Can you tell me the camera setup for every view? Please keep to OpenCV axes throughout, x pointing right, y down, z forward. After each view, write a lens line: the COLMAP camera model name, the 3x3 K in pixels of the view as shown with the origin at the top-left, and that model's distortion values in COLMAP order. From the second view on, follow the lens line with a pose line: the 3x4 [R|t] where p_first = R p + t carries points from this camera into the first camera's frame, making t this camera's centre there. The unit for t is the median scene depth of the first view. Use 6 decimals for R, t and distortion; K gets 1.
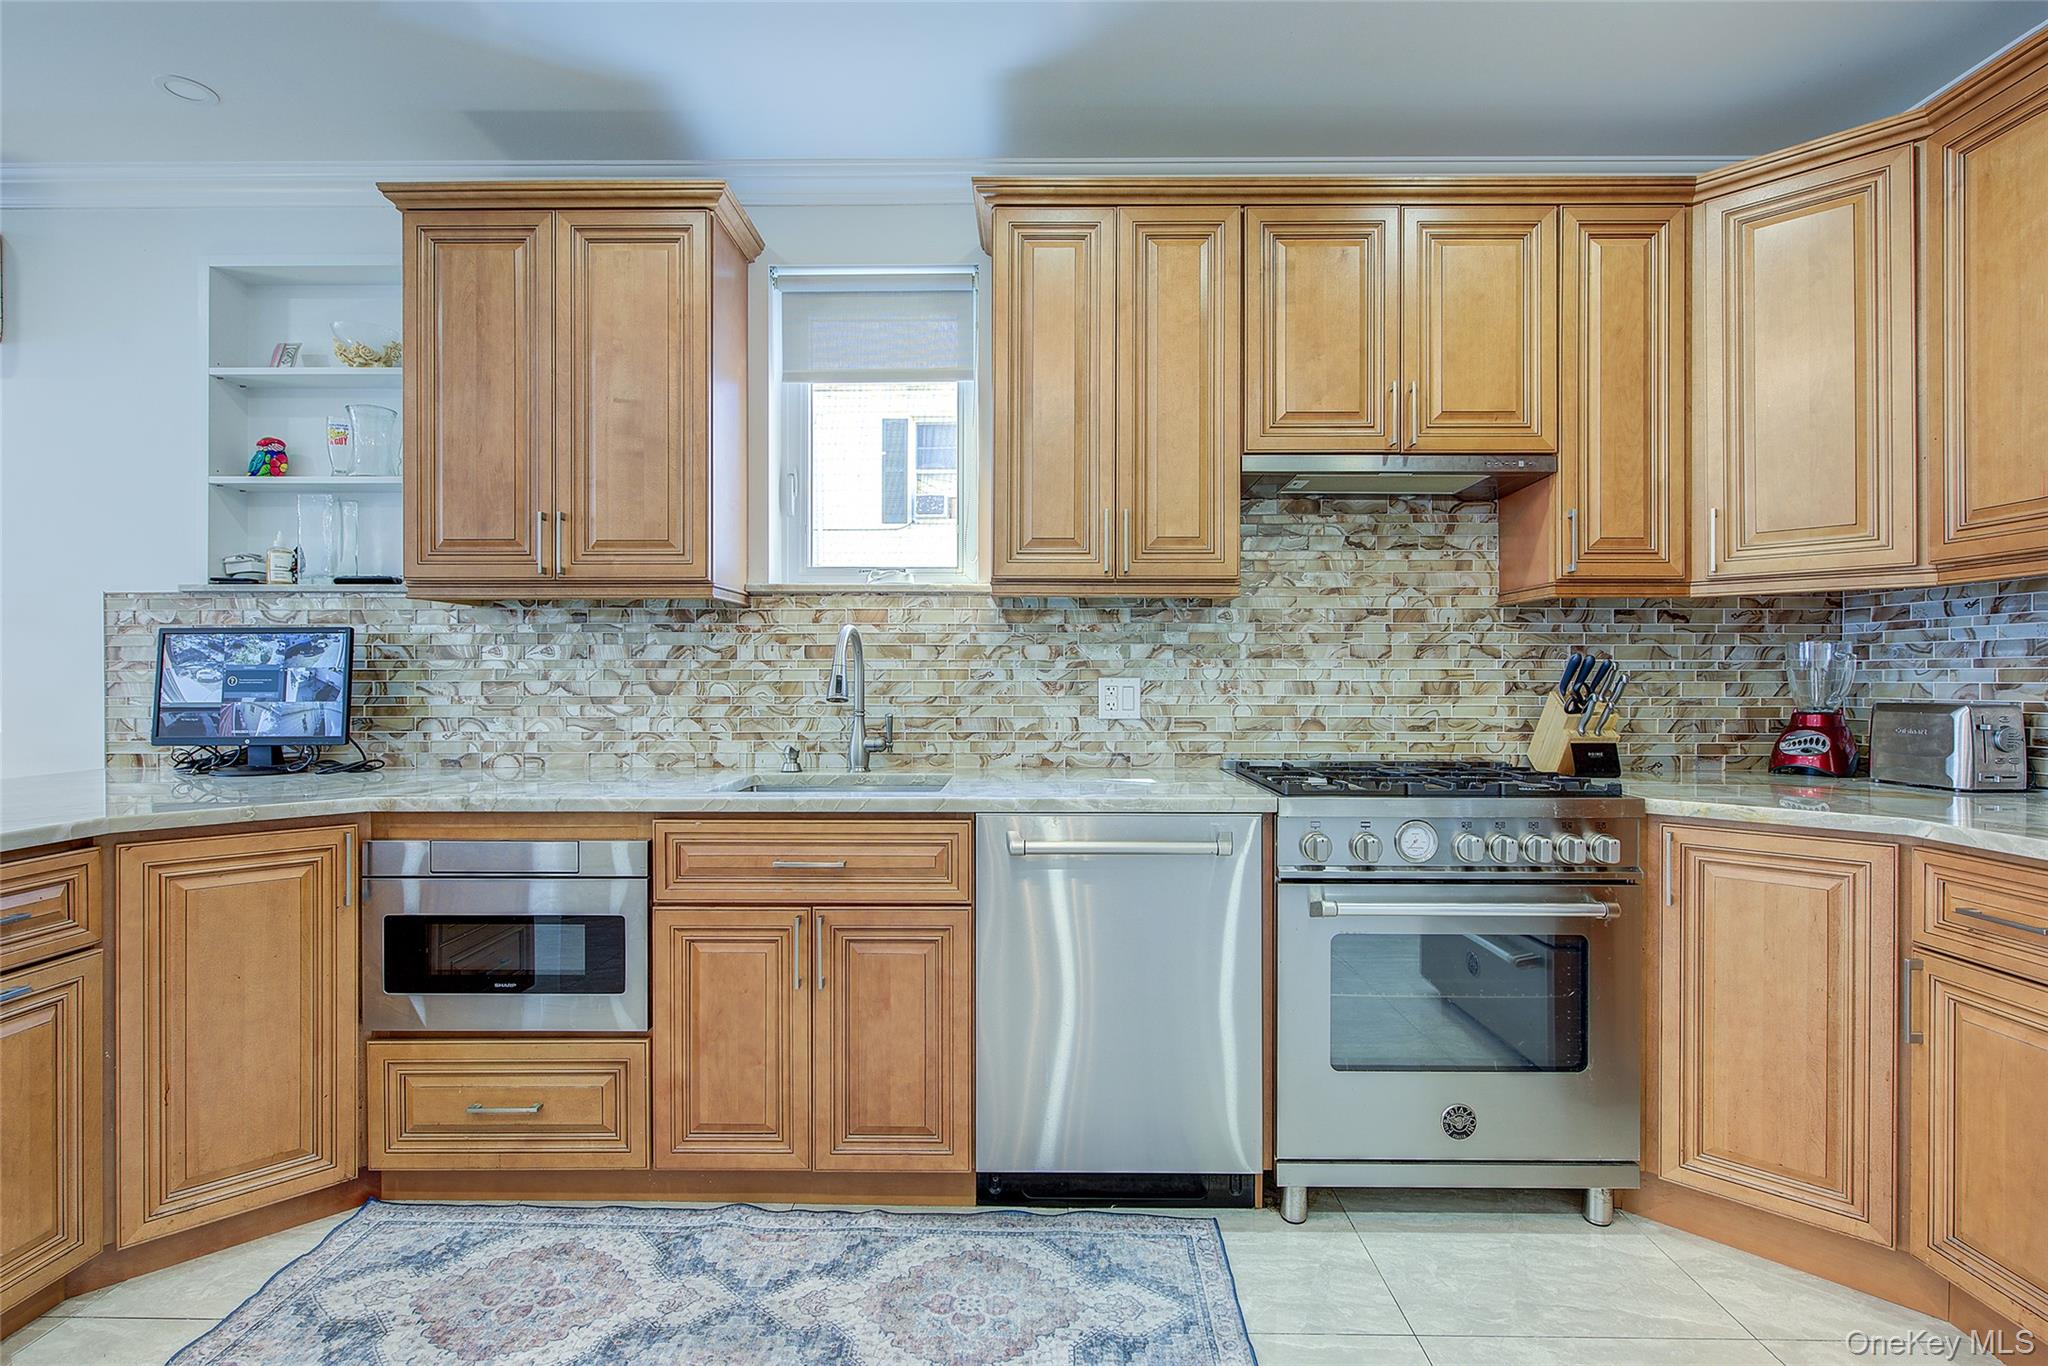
lens RADIAL K [[975.4, 0, 1024.0], [0, 975.4, 683.0], [0, 0, 1]] dist [0.002681, -0.001238]
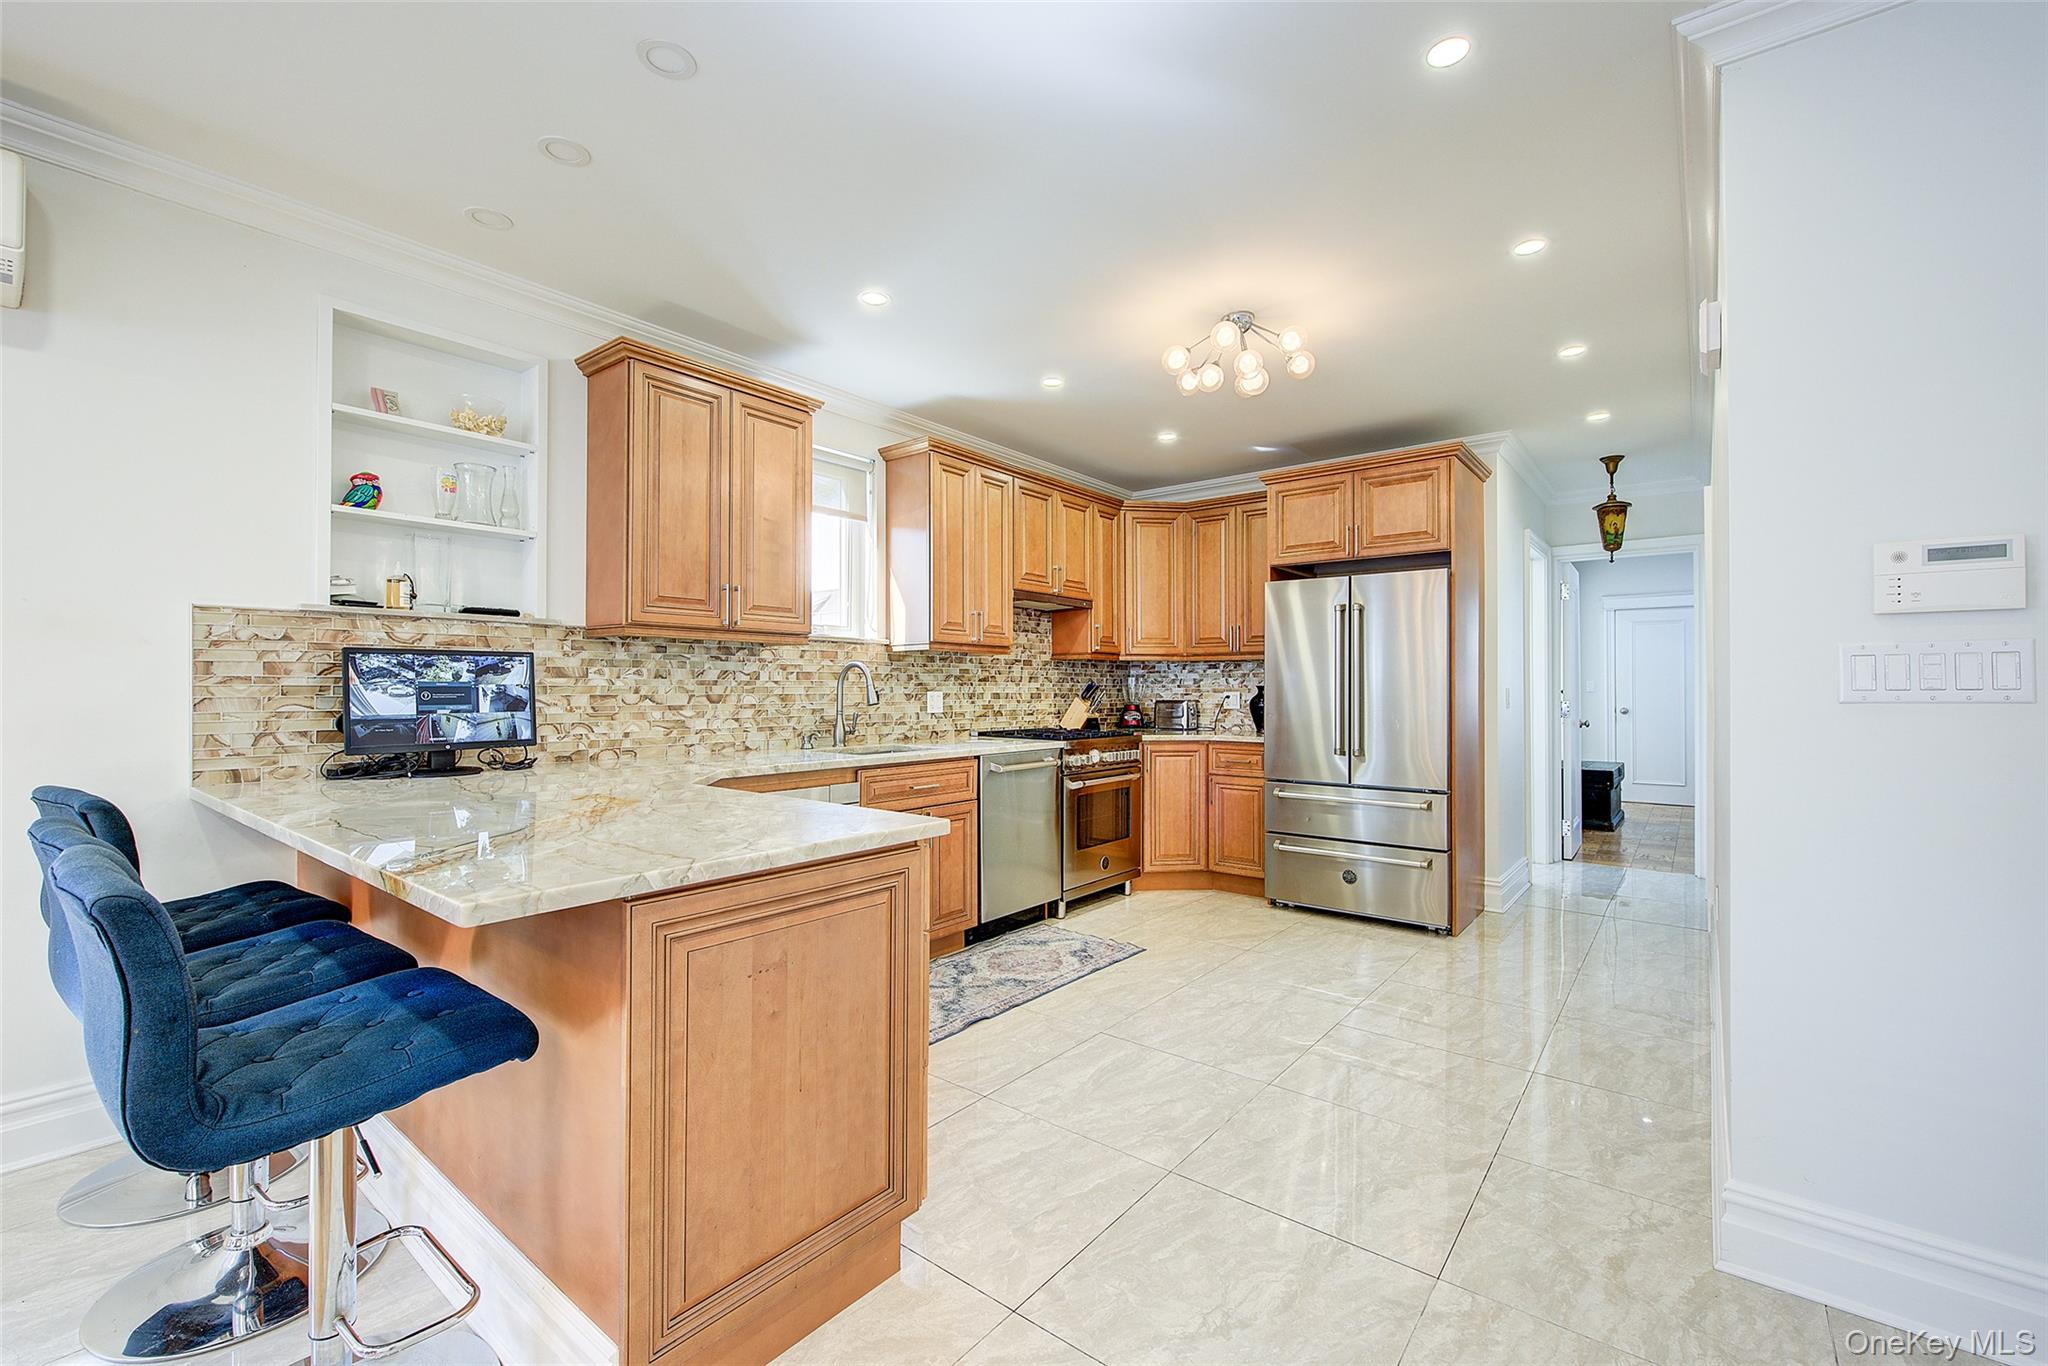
lens RADIAL K [[863.4, 0, 1012.3], [0, 863.4, 685.8], [0, 0, 1]] dist [-0.000478, -0.000061]
pose [[0.618505, 0.003507, 0.785773, -1.176405], [0.001716, 0.999982, -0.005814, -0.006493], [-0.785779, 0.004944, 0.618488, -0.176985]]
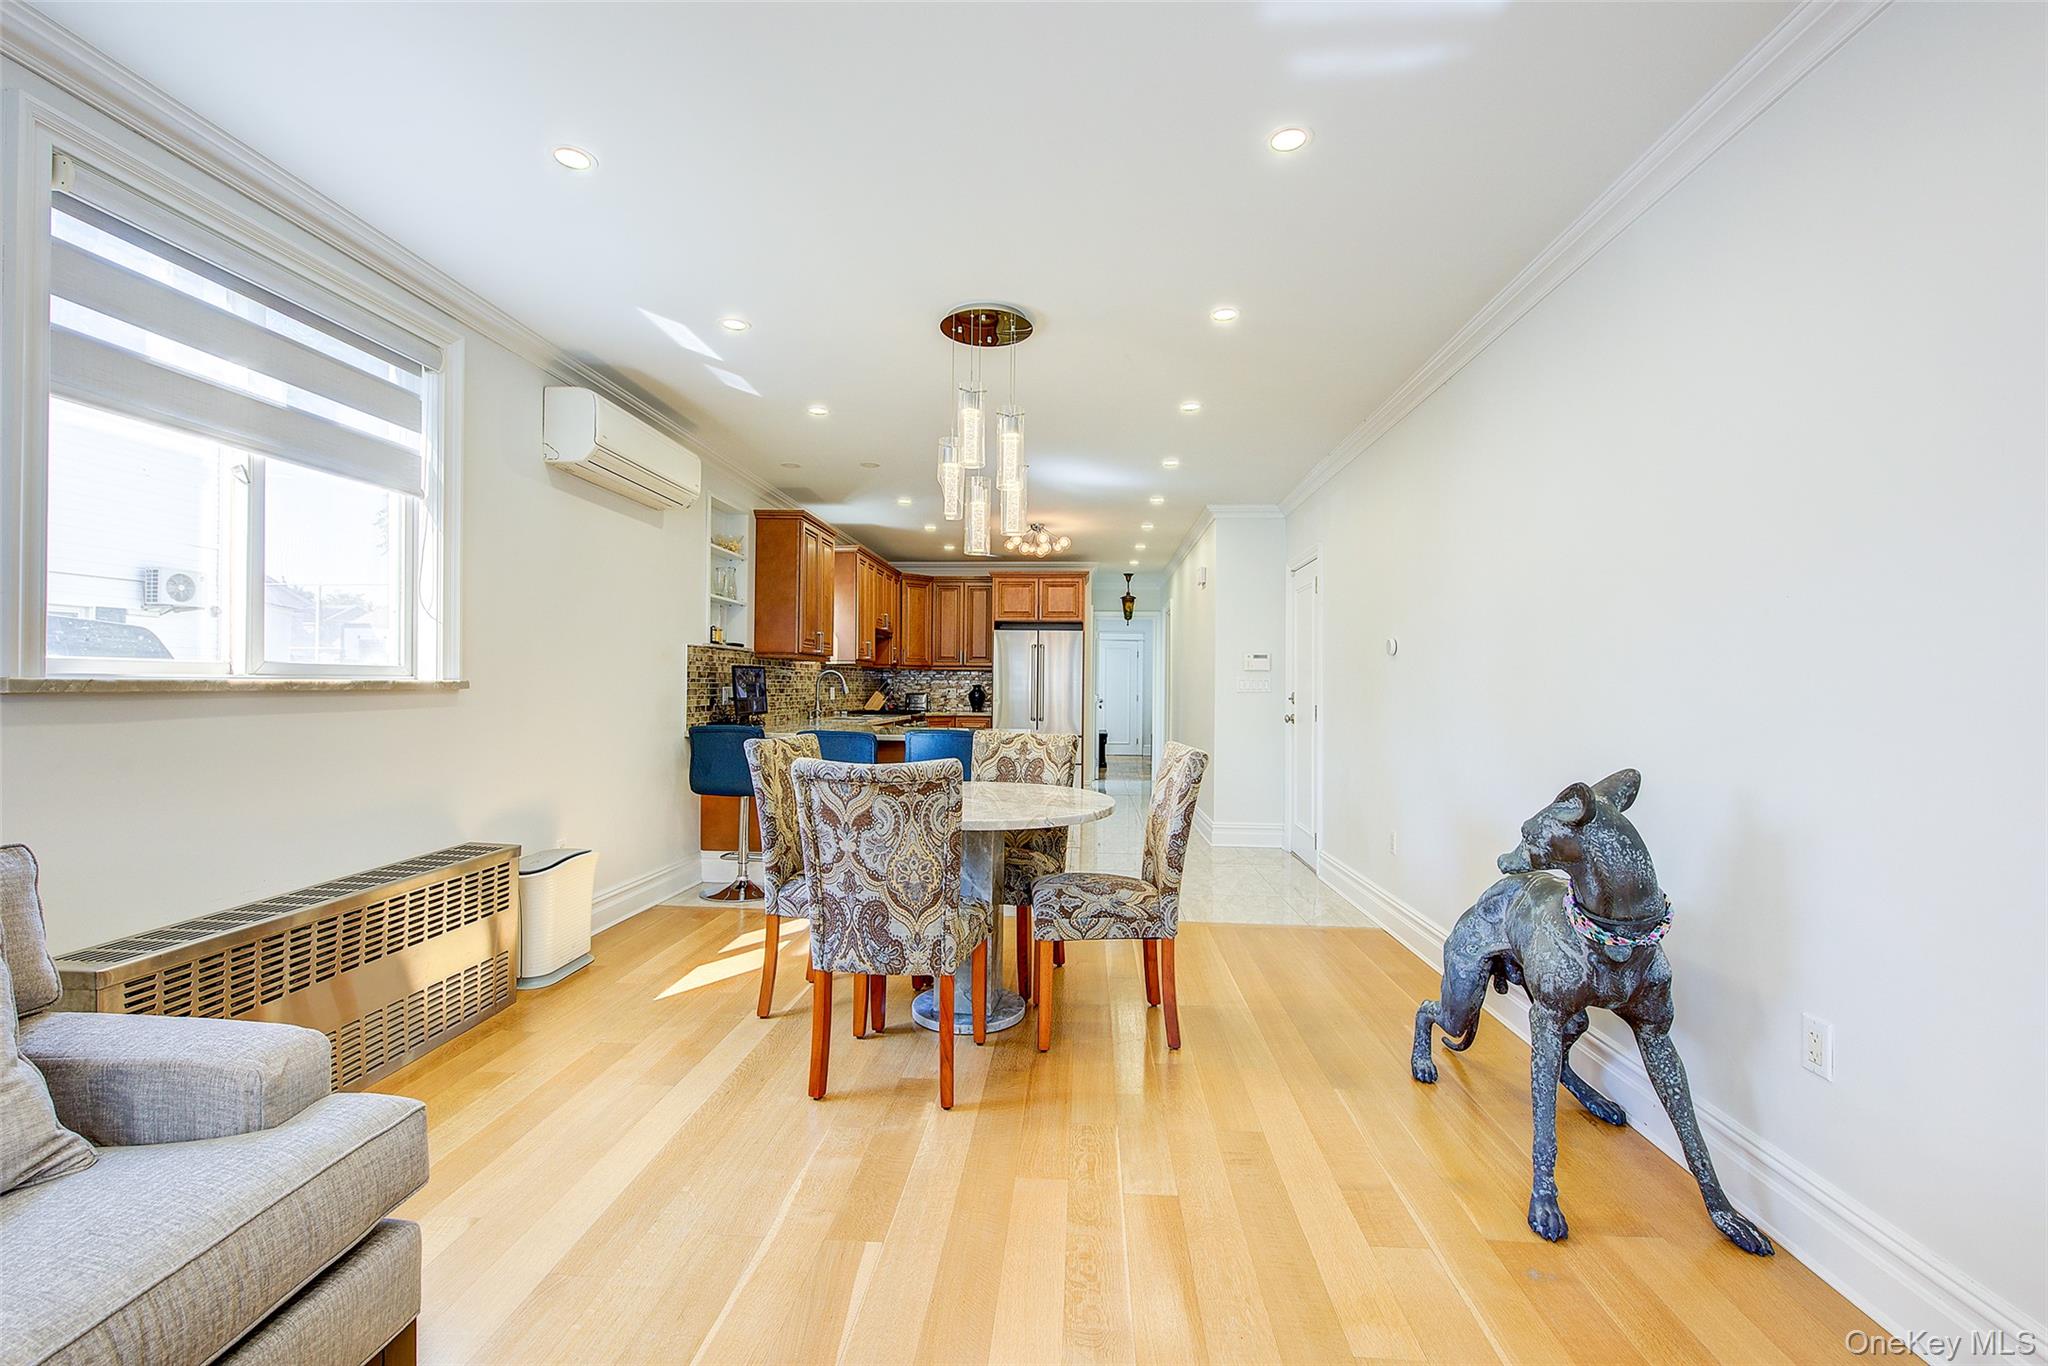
lens RADIAL K [[863.4, 0, 1012.3], [0, 863.4, 685.8], [0, 0, 1]] dist [-0.000478, -0.000061]
pose [[0.076035, 0.001656, 0.997104, -2.811297], [-0.002959, 0.999995, -0.001435, -0.008868], [-0.997101, -0.002842, 0.076039, 0.189584]]
